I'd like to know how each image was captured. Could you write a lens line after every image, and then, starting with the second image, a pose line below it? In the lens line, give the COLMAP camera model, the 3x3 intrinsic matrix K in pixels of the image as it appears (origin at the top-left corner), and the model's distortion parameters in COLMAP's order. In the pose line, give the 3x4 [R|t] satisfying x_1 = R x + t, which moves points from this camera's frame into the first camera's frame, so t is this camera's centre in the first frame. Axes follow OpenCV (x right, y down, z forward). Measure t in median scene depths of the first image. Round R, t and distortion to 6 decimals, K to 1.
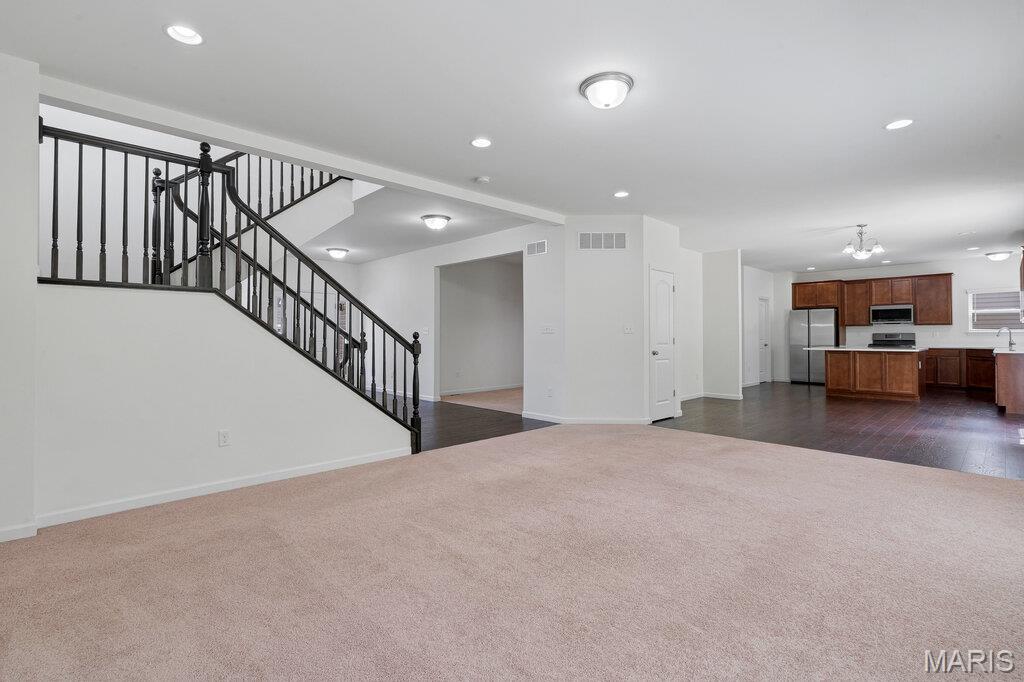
lens RADIAL K [[471.6, 0, 512.0], [0, 471.6, 332.1], [0, 0, 1]] dist [0.002537, 0.000387]
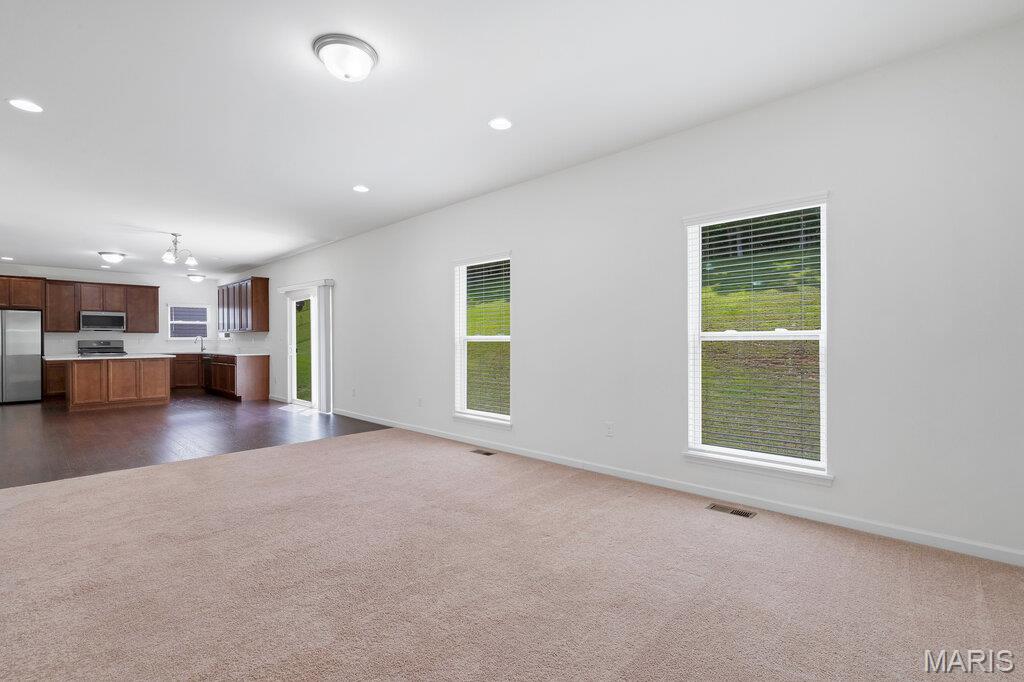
lens RADIAL K [[471.6, 0, 493.7], [0, 471.6, 345.4], [0, 0, 1]] dist [0.002537, 0.000387]
pose [[-0.011172, -0.007172, 0.999912, -0.190819], [-0.006470, 0.999954, 0.007100, 0.000722], [-0.999917, -0.006391, -0.011218, 0.214770]]
